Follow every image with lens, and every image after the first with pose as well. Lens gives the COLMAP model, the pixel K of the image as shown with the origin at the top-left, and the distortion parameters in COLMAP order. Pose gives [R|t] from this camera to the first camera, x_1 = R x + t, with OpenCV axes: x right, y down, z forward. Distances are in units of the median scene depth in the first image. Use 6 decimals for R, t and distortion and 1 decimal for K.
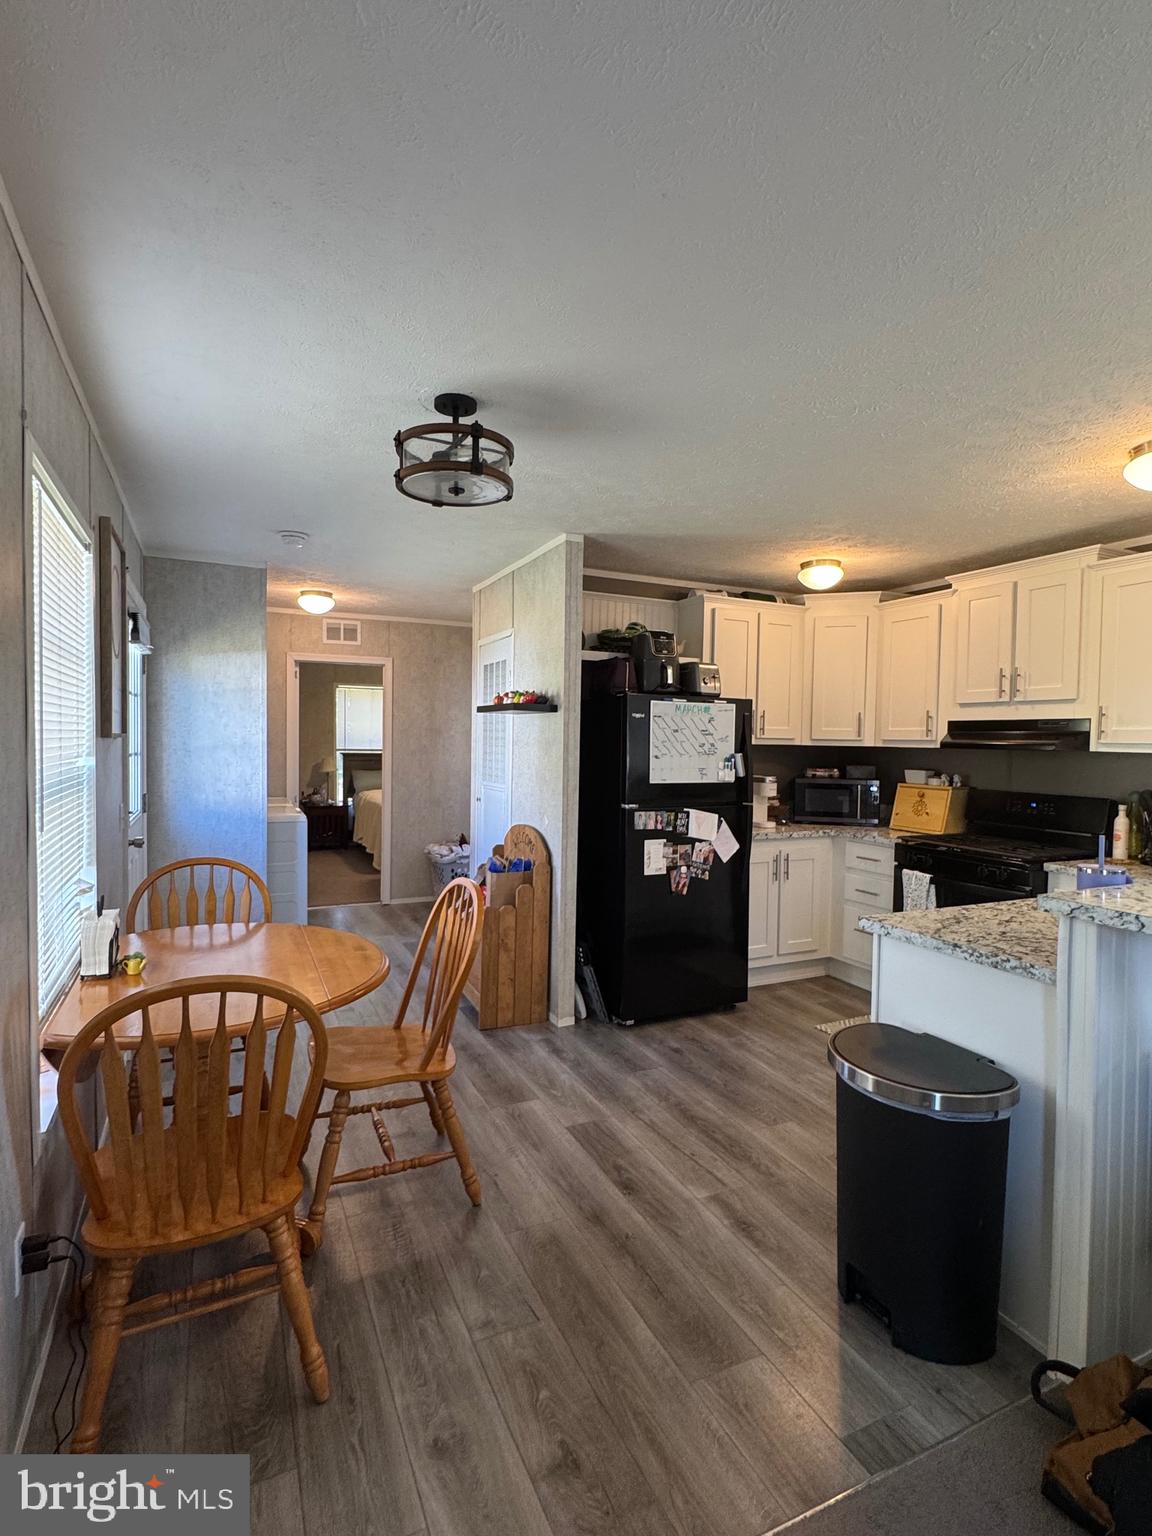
lens RADIAL K [[761.1, 0, 576.0], [0, 761.1, 768.0], [0, 0, 1]] dist [0.001054, 0.000076]
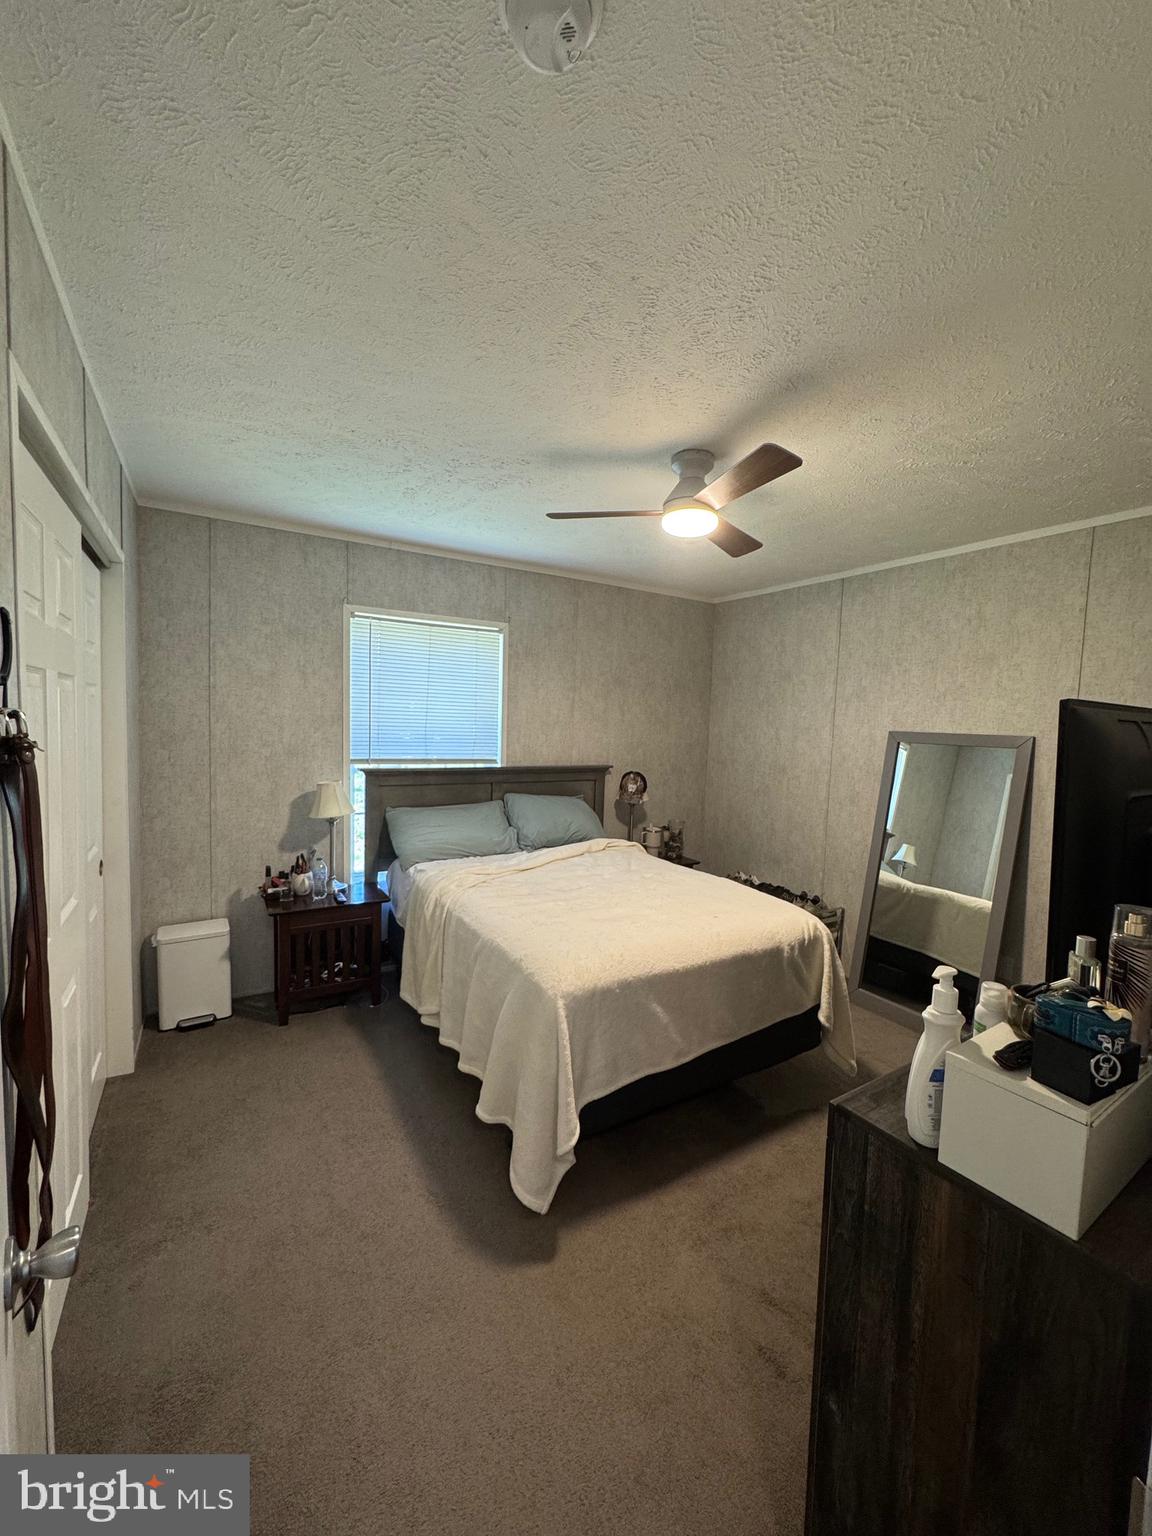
lens RADIAL K [[612.3, 0, 576.0], [0, 612.3, 768.0], [0, 0, 1]] dist [-0.000070, -0.000068]
pose [[0.994894, 0.010140, 0.100417, -0.395945], [-0.013811, 0.999259, 0.035932, -0.061387], [-0.099978, -0.037135, 0.994296, 1.143472]]
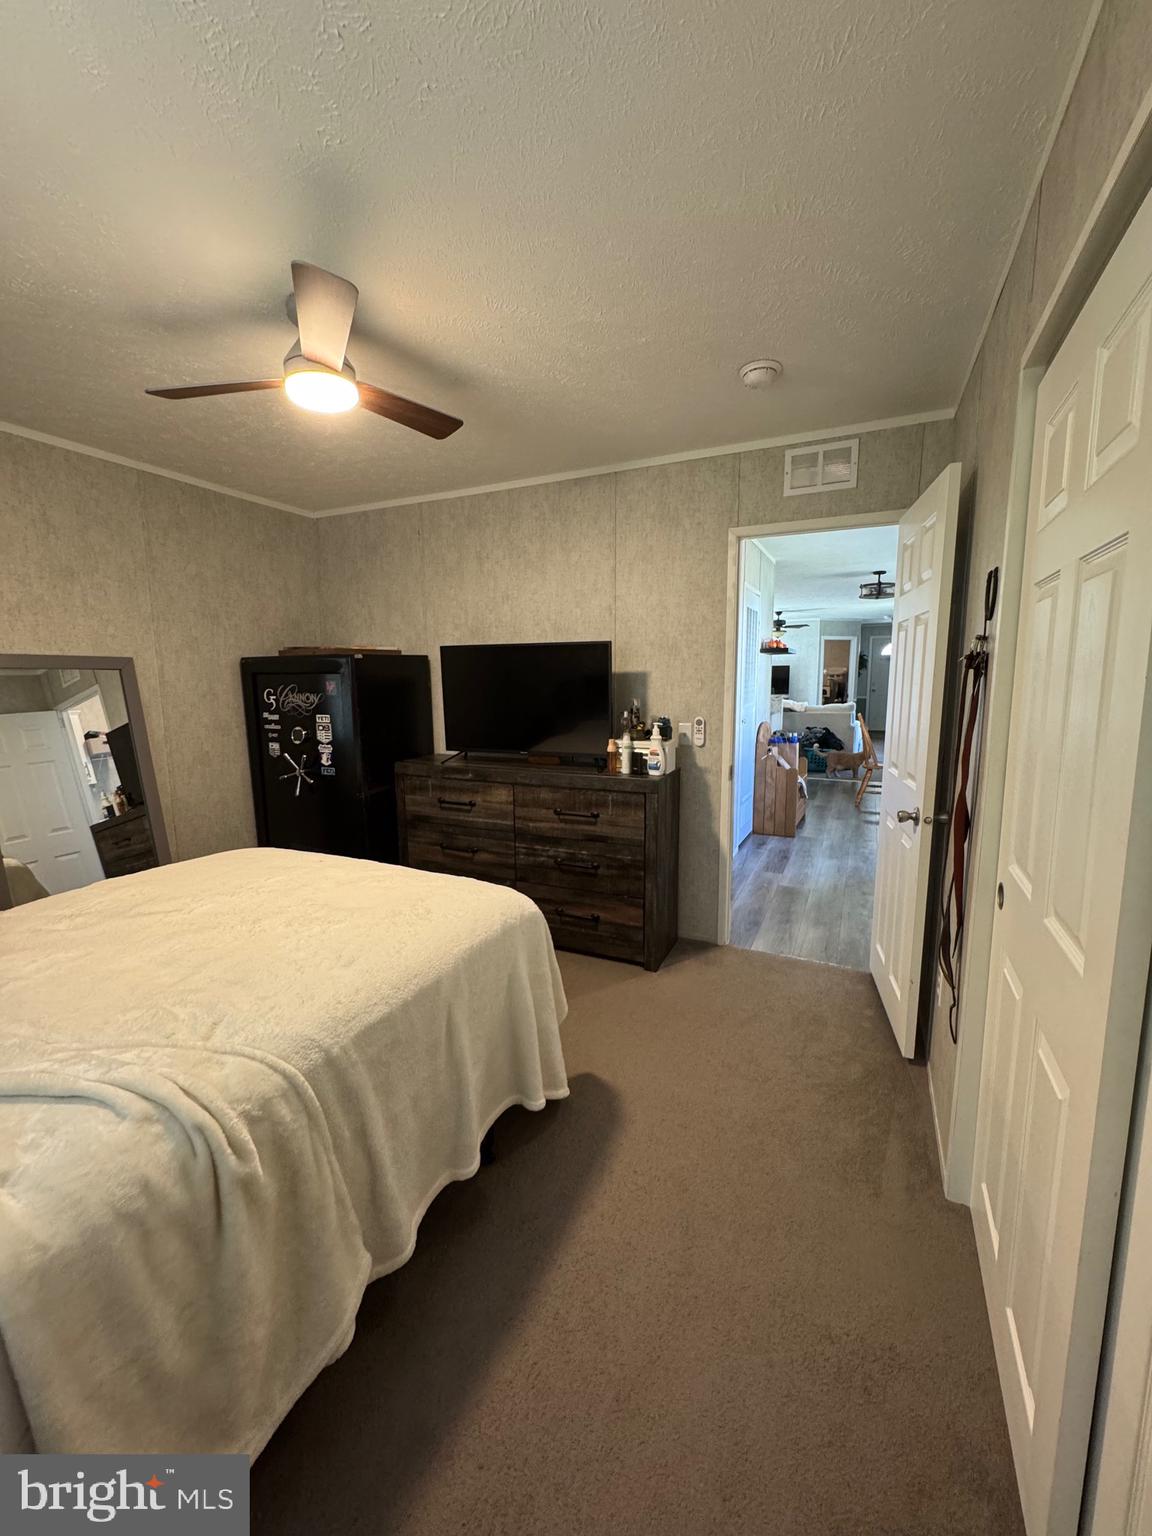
lens RADIAL K [[612.3, 0, 576.0], [0, 612.3, 768.0], [0, 0, 1]] dist [-0.000070, -0.000068]
pose [[-0.634369, -0.123170, 0.763155, -0.643177], [0.030352, 0.982495, 0.183801, -0.066204], [-0.772434, 0.139761, -0.619526, 1.662426]]
